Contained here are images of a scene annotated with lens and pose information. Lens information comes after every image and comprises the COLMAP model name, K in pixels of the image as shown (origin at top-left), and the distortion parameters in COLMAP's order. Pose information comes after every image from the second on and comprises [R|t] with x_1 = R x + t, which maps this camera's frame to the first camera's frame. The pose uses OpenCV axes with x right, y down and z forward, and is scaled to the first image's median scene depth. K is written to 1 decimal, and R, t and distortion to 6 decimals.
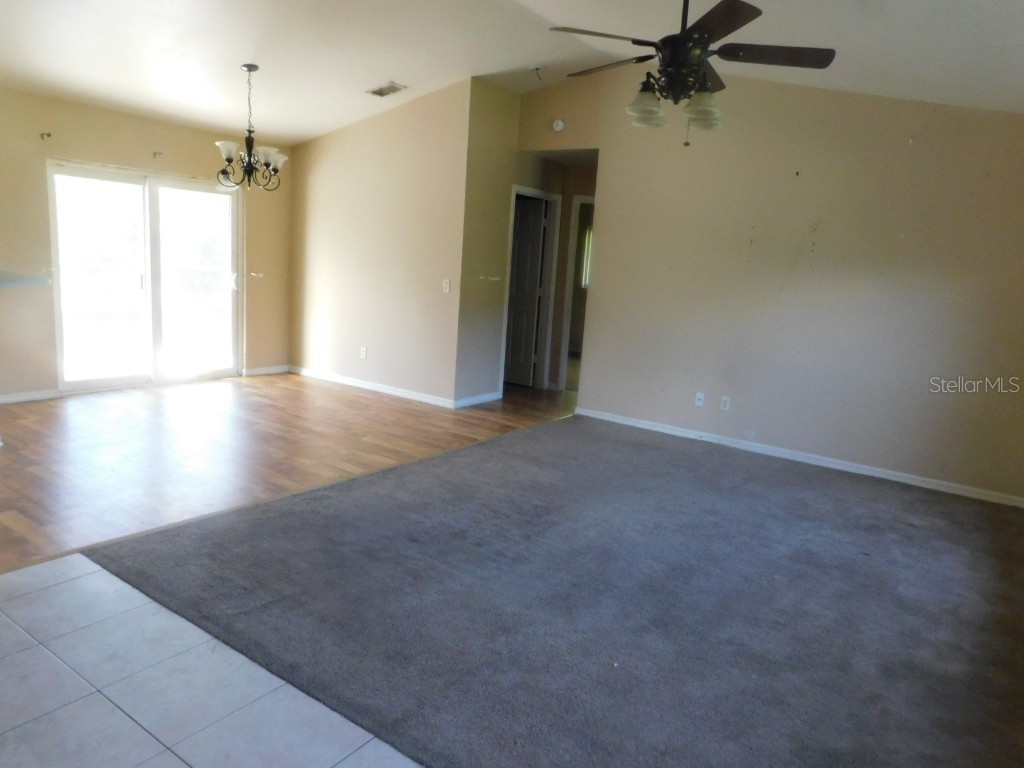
lens RADIAL K [[690.1, 0, 512.0], [0, 690.1, 384.0], [0, 0, 1]] dist [-0.056120, 0.059435]
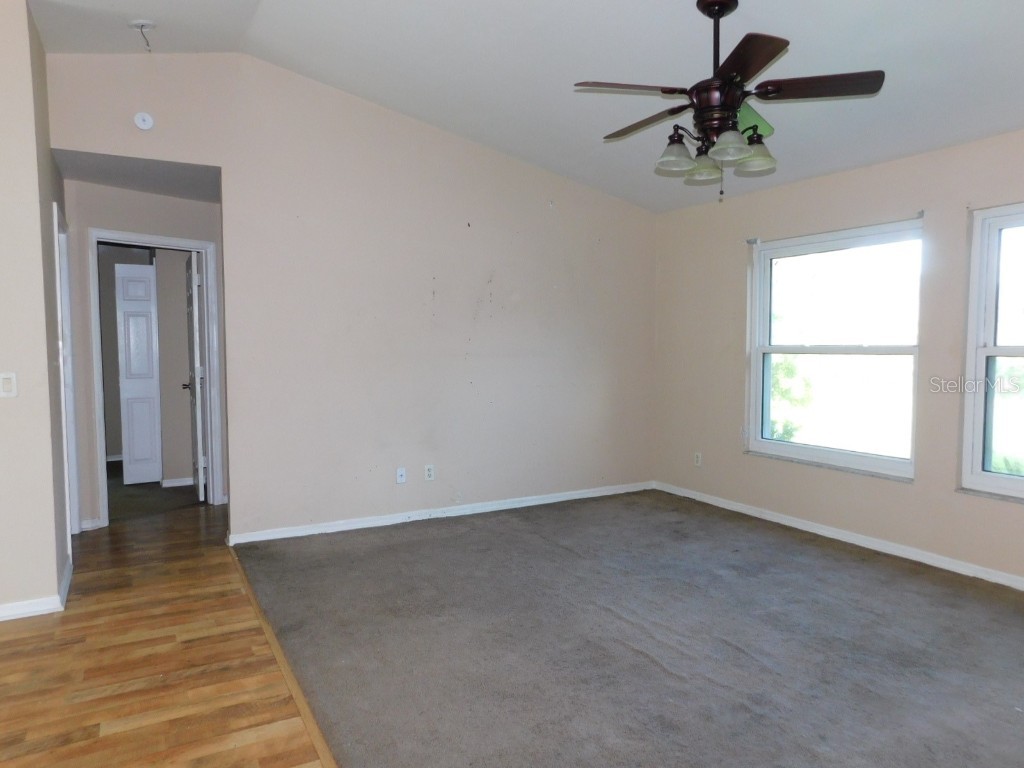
lens RADIAL K [[690.1, 0, 512.0], [0, 690.1, 384.0], [0, 0, 1]] dist [-0.056120, 0.059435]
pose [[0.412041, -0.125801, 0.902439, -0.637517], [0.178085, 0.982441, 0.055642, -0.165375], [-0.893593, 0.137784, 0.427209, 0.702300]]
